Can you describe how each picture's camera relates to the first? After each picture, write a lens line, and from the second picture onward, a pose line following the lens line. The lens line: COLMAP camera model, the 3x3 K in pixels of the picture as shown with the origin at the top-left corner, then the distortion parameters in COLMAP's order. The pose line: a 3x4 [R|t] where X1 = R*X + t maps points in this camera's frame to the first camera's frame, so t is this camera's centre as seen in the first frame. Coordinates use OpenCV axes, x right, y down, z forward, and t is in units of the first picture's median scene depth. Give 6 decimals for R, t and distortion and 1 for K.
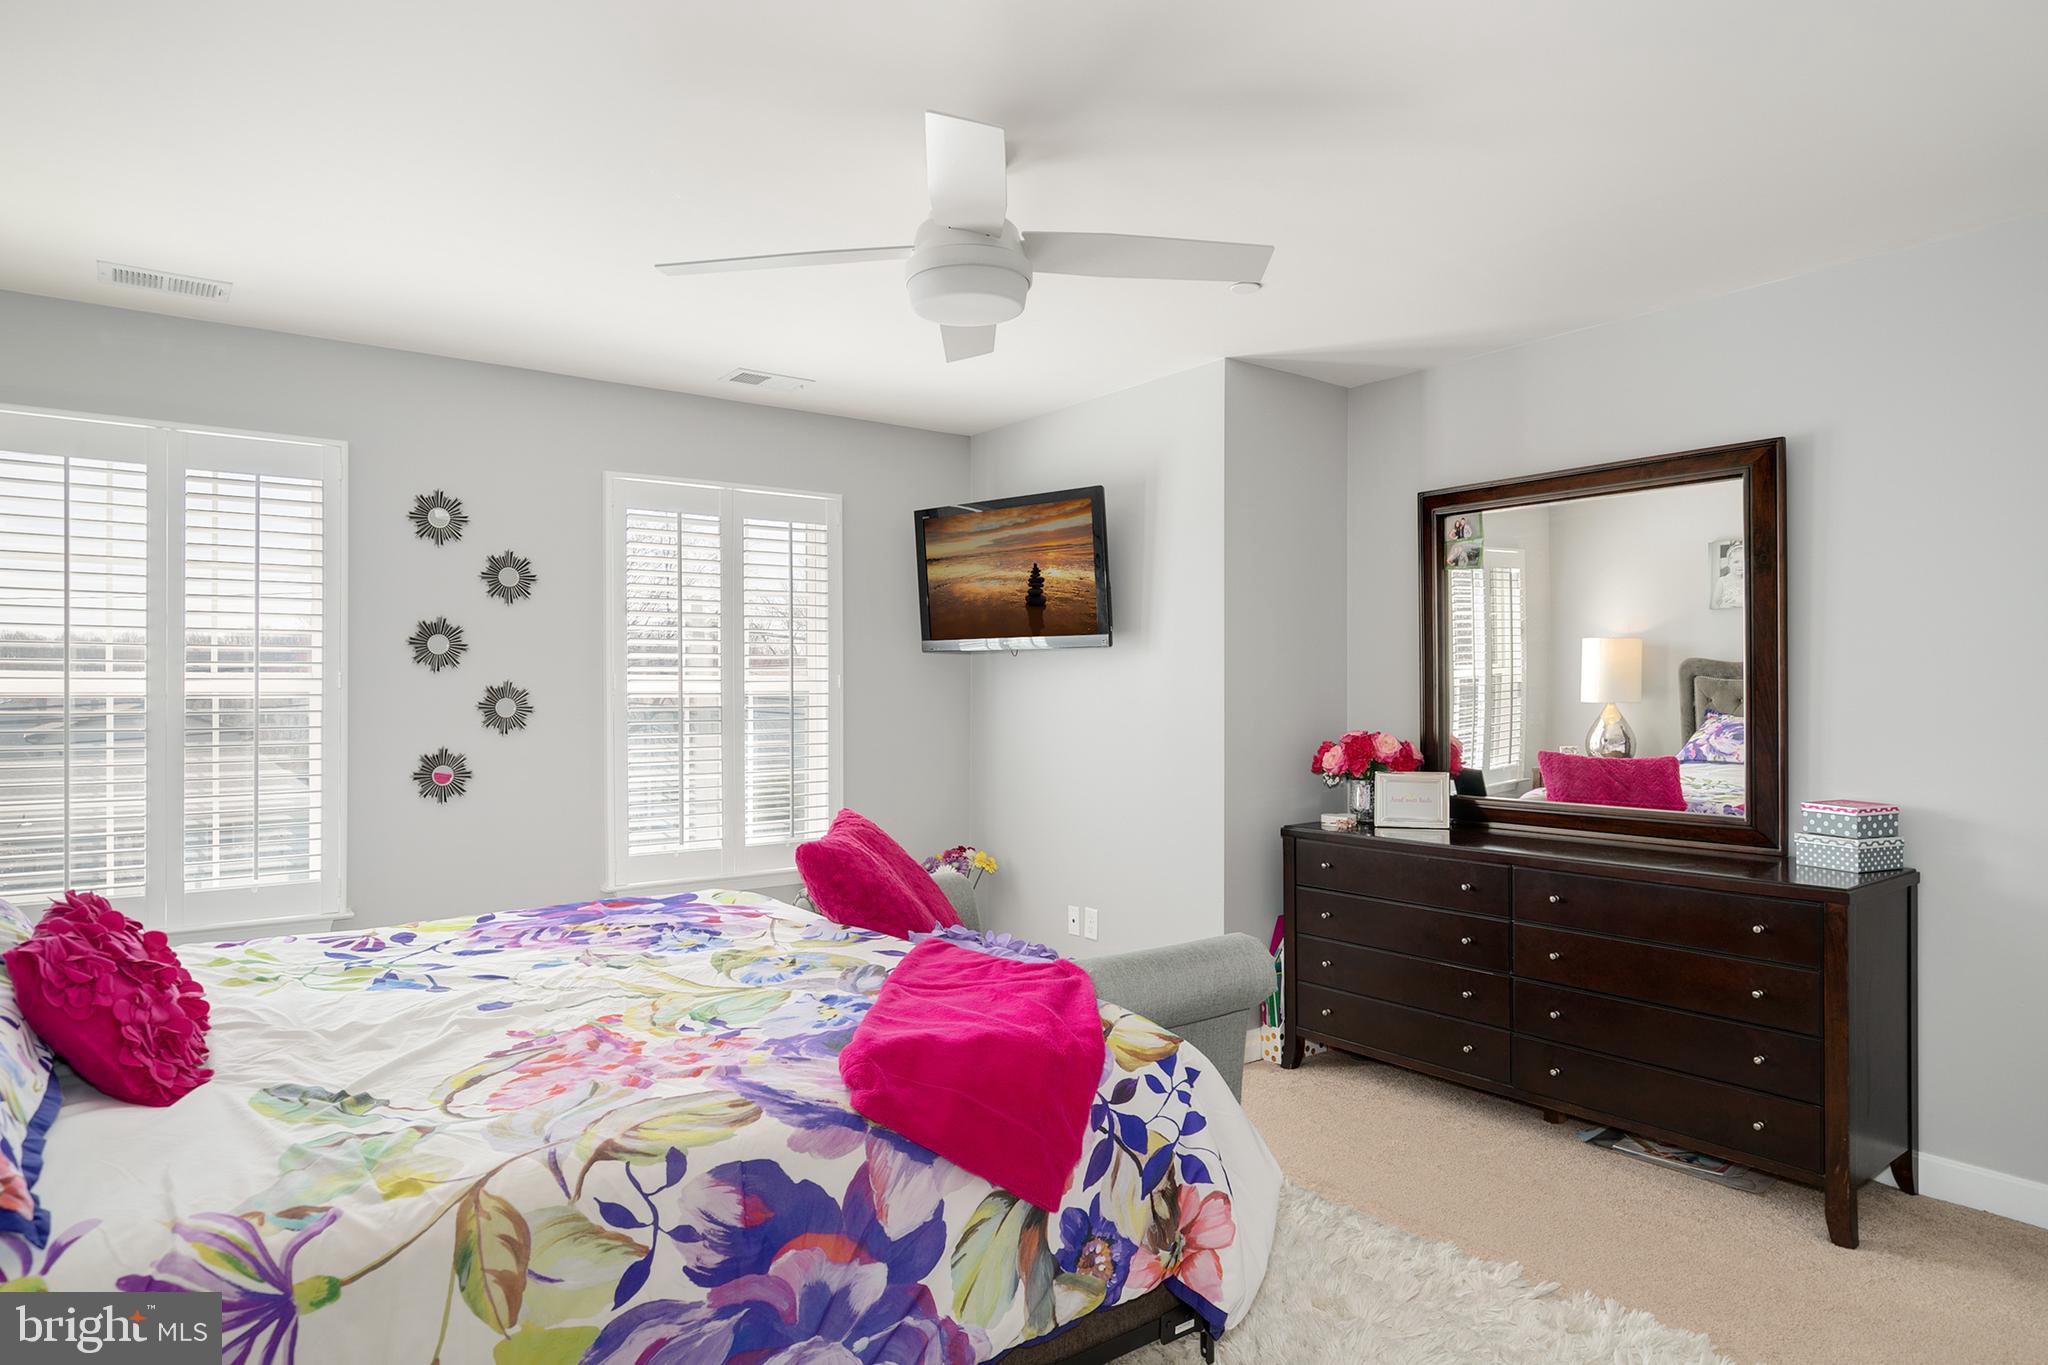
lens RADIAL K [[1230.7, 0, 1024.1], [0, 1230.7, 681.3], [0, 0, 1]] dist [0.003173, 0.000433]
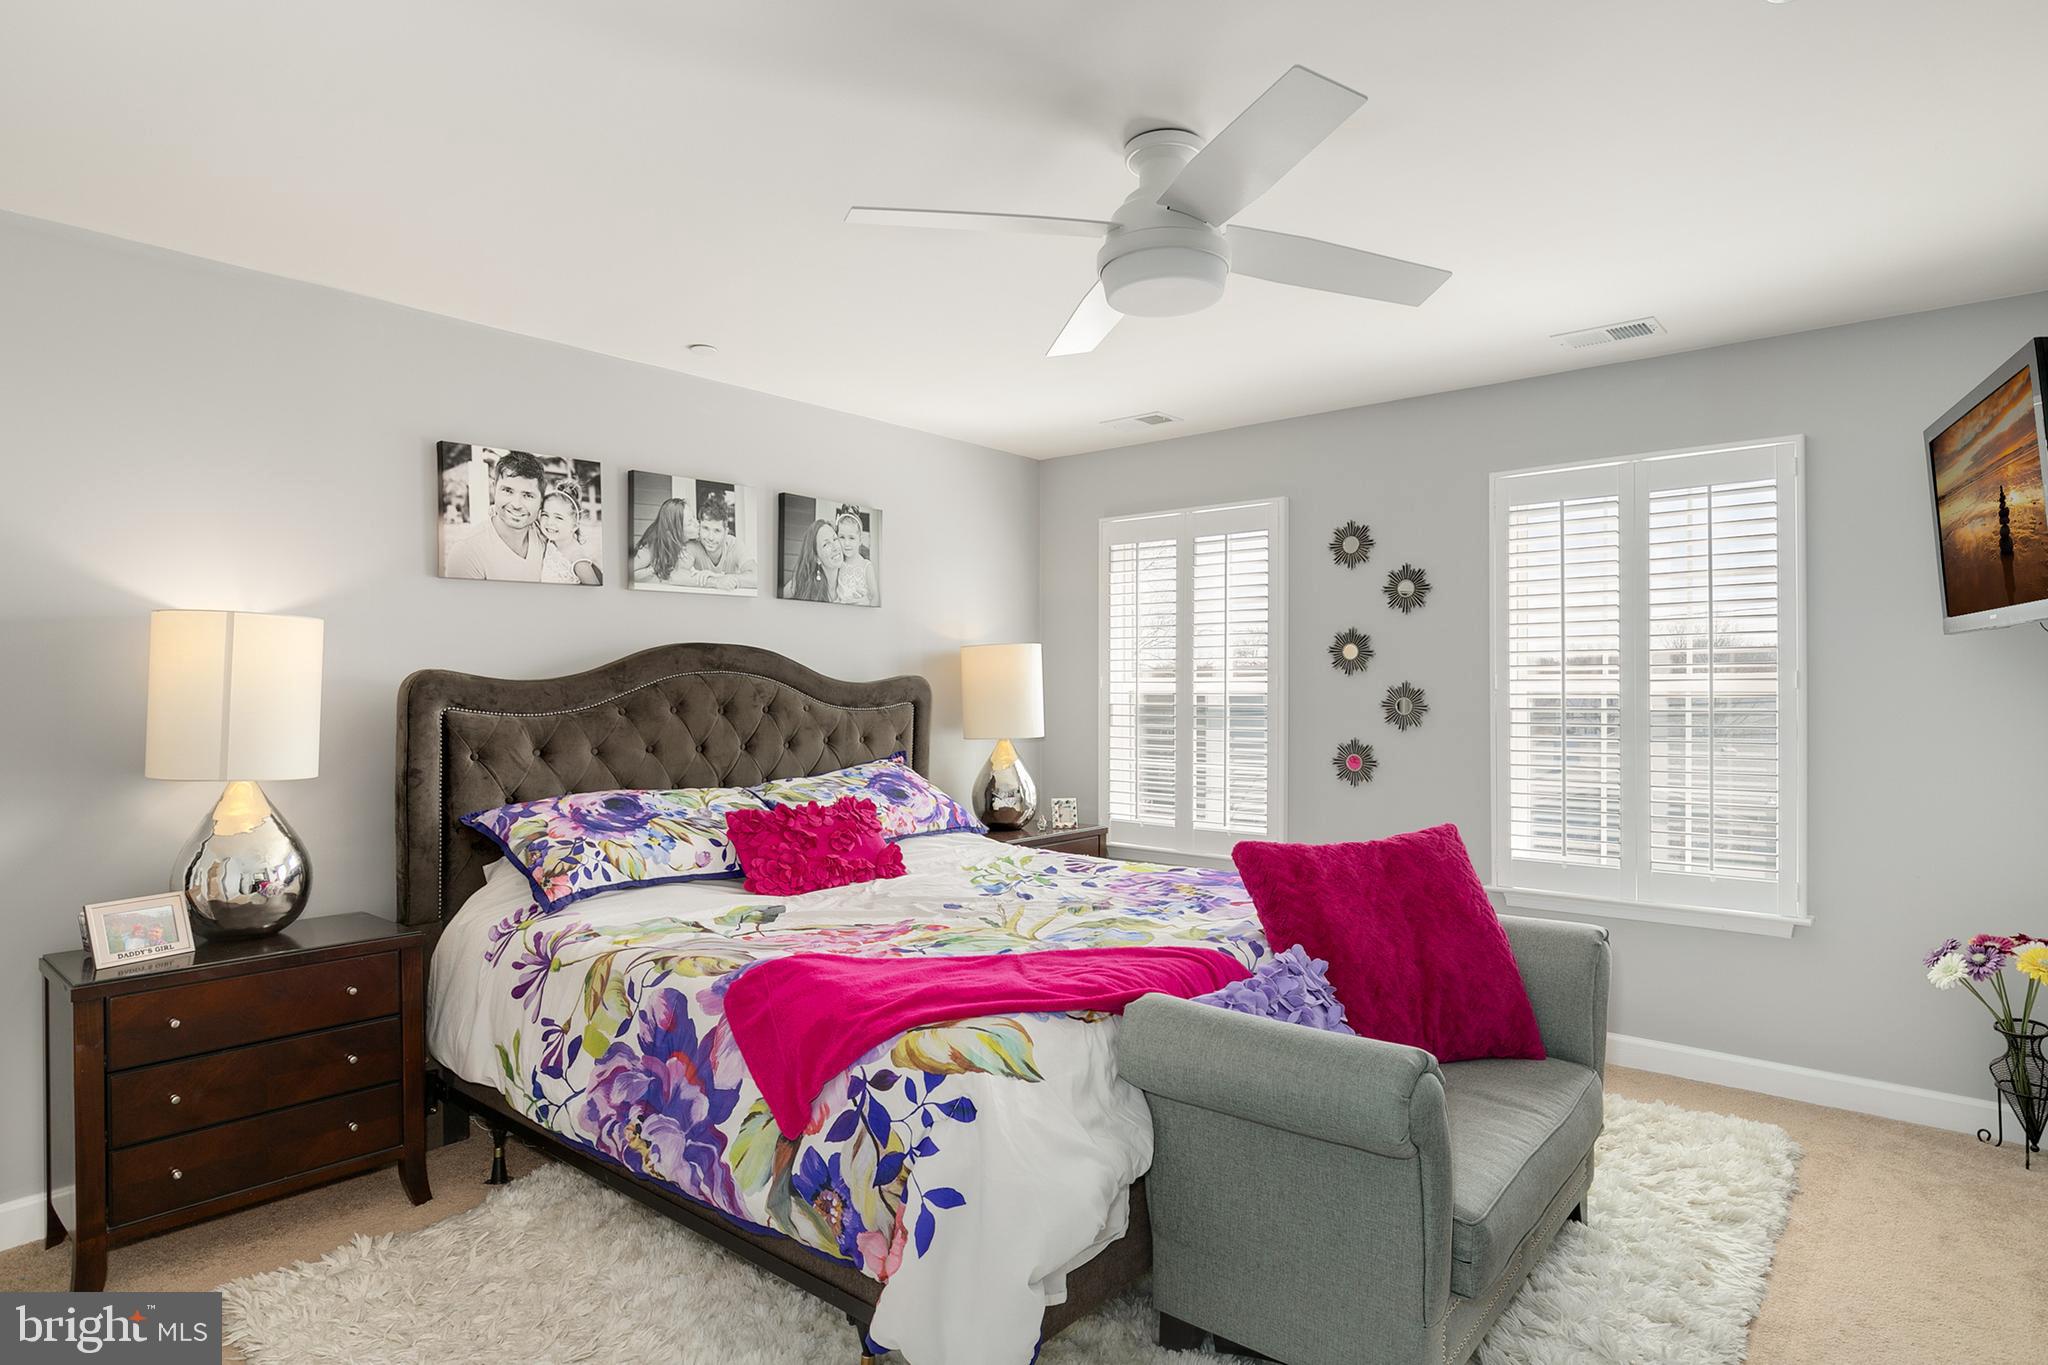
lens RADIAL K [[1133.8, 0, 1024.6], [0, 1133.8, 687.0], [0, 0, 1]] dist [-0.006537, -0.000933]
pose [[0.210209, -0.001170, -0.977656, 0.529324], [0.006508, 0.999979, 0.000202, 0.001682], [0.977635, -0.006405, 0.210212, 0.468528]]
